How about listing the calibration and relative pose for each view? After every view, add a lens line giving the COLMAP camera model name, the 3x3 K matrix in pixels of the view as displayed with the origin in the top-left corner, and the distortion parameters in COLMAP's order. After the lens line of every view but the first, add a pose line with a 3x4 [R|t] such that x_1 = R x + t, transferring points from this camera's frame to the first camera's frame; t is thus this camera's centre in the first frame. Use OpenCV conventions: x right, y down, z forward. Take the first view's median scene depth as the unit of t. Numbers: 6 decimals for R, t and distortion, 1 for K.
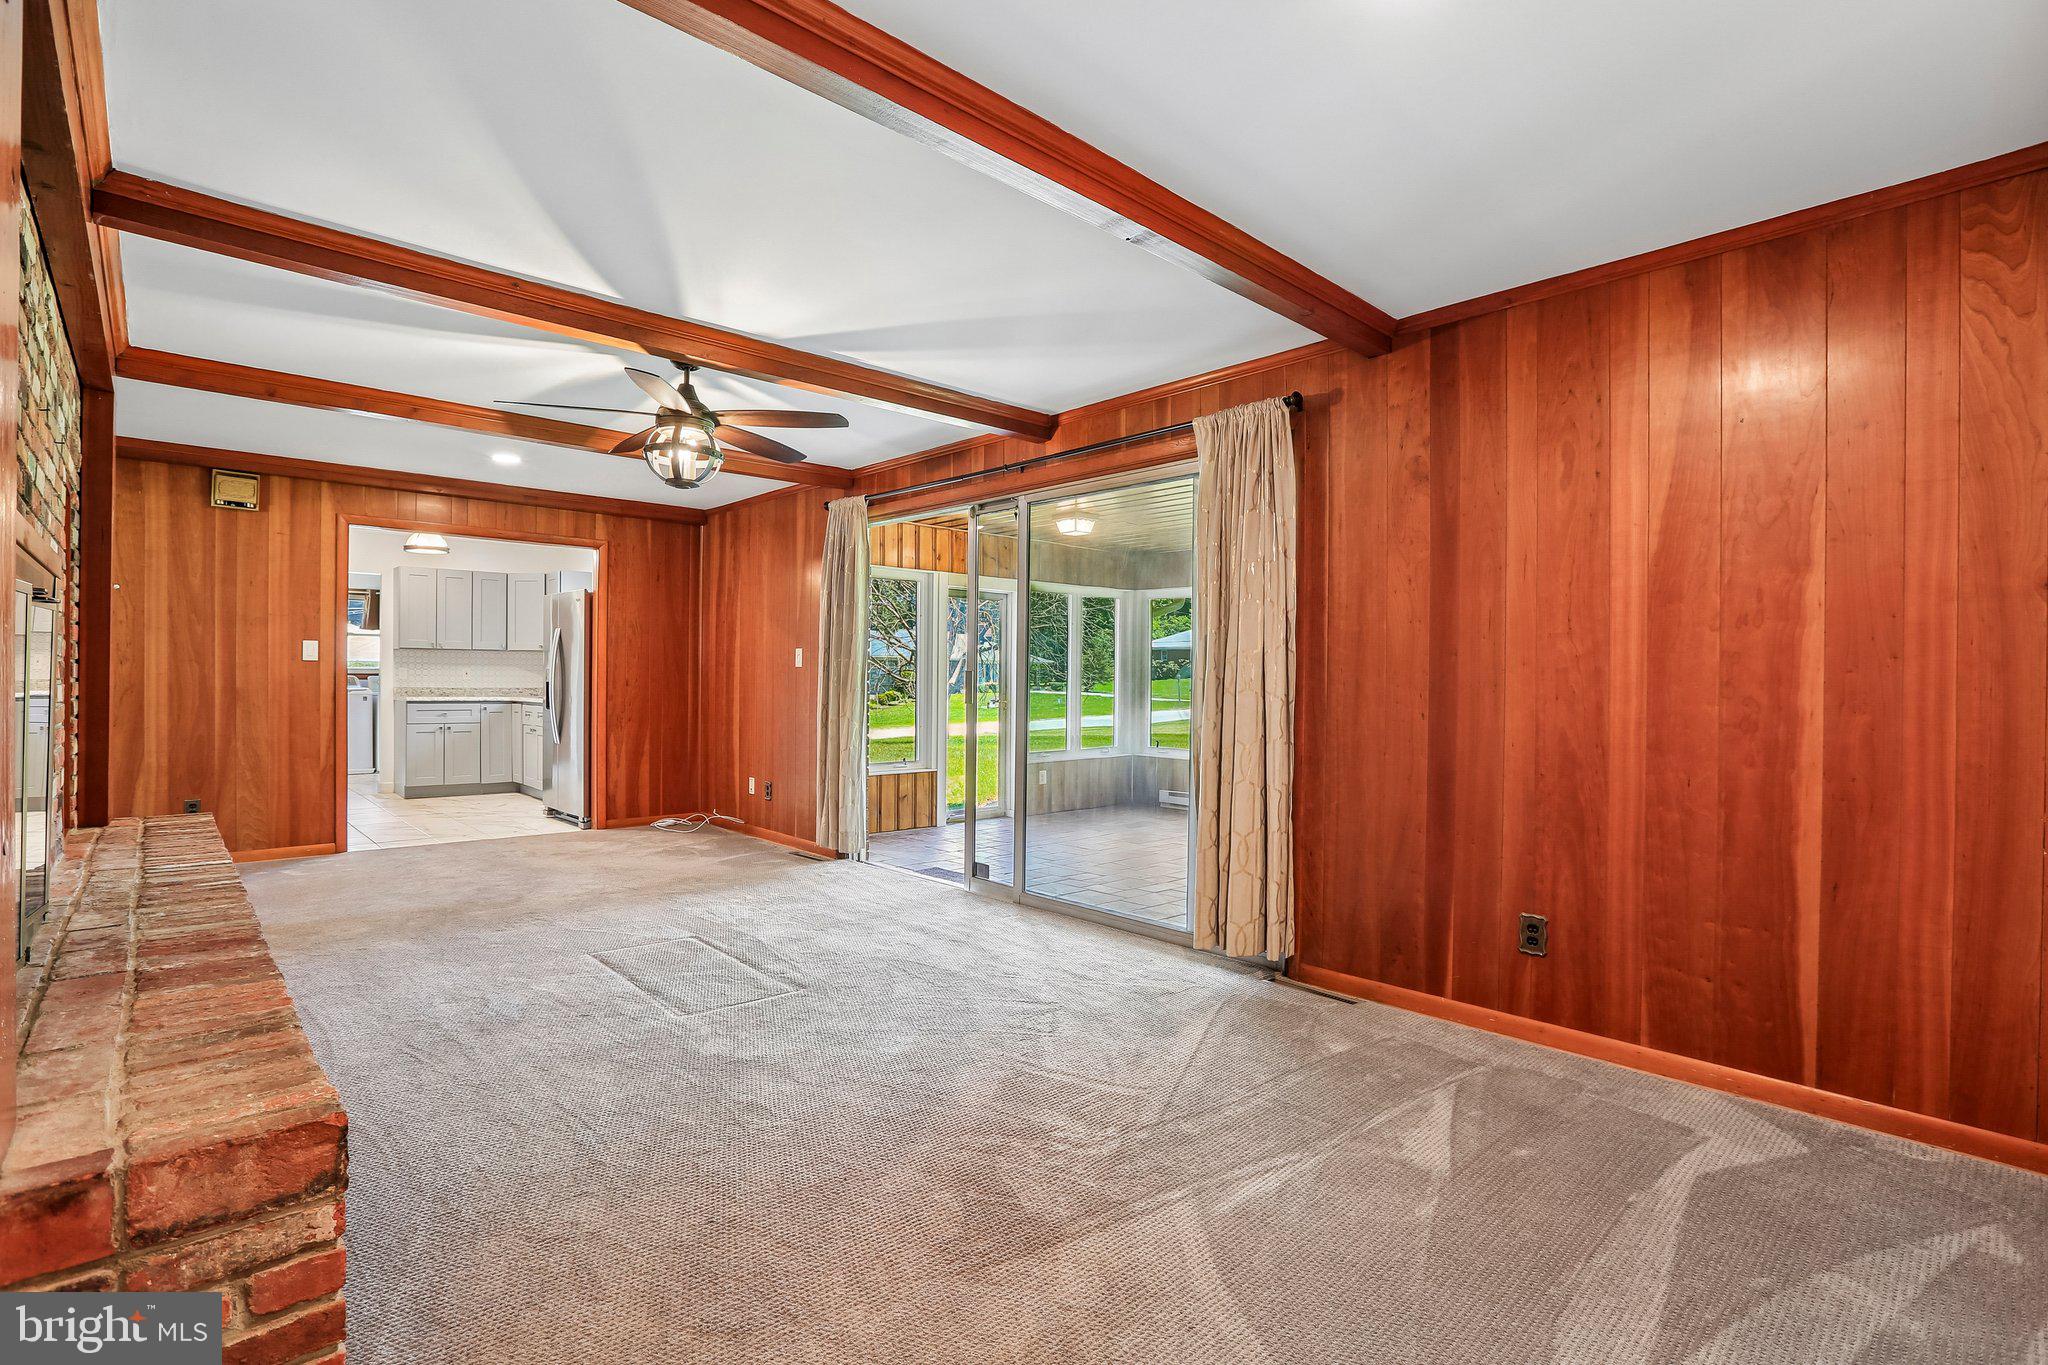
lens RADIAL K [[938.6, 0, 1024.0], [0, 938.6, 682.5], [0, 0, 1]] dist [0.001484, 0.000325]
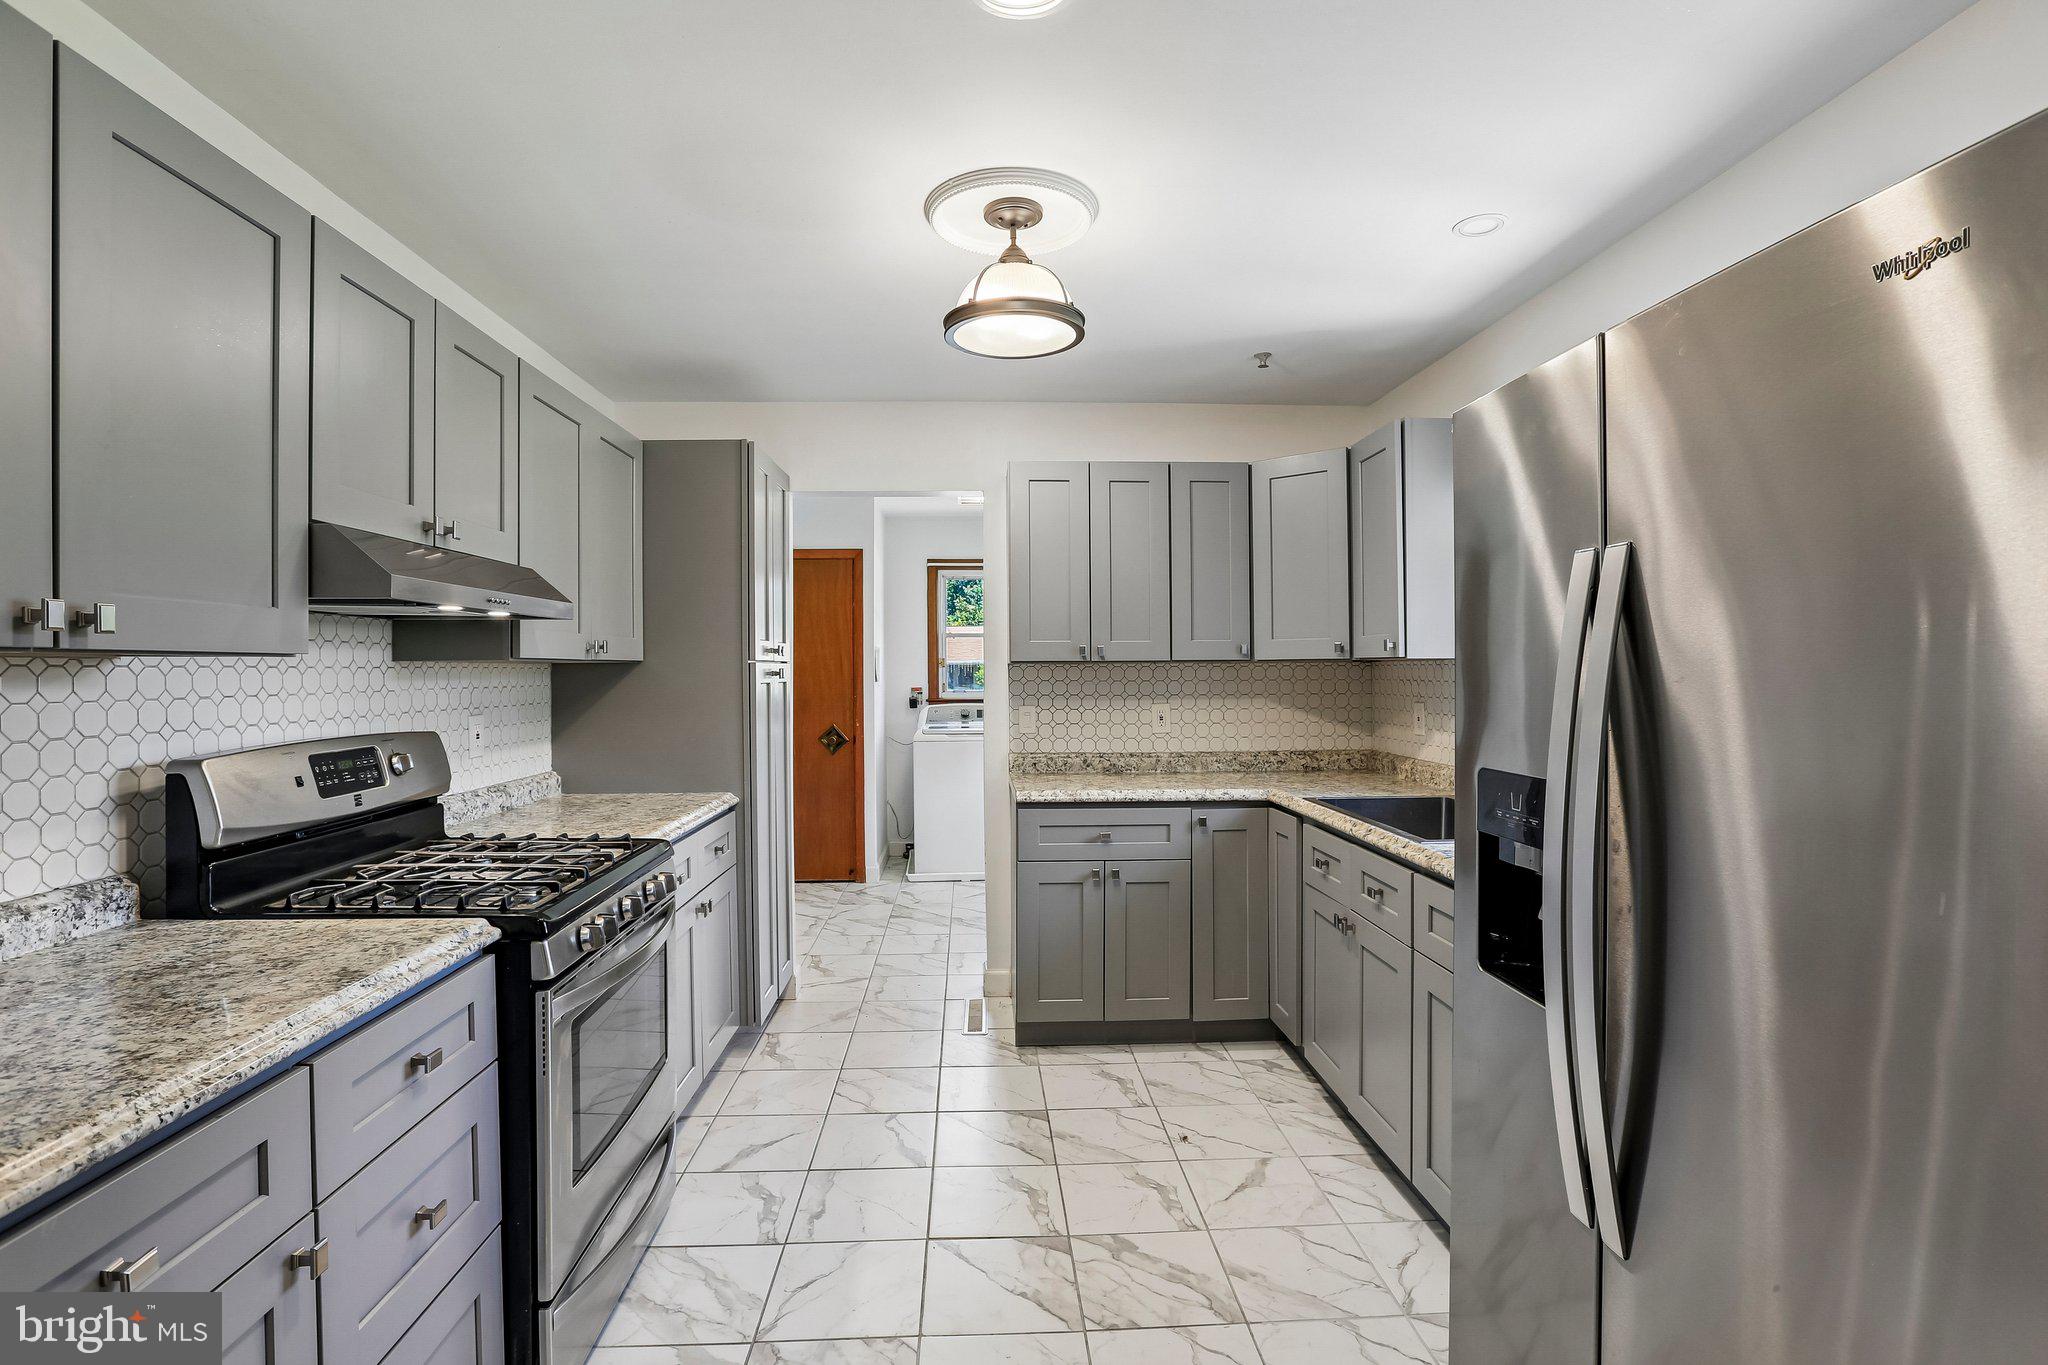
lens RADIAL K [[938.6, 0, 1024.0], [0, 938.6, 682.5], [0, 0, 1]] dist [0.001484, 0.000325]
pose [[0.757005, -0.004655, -0.653392, -0.386518], [0.003664, 0.999989, -0.002879, -0.025754], [0.653399, -0.000215, 0.757014, 0.678372]]
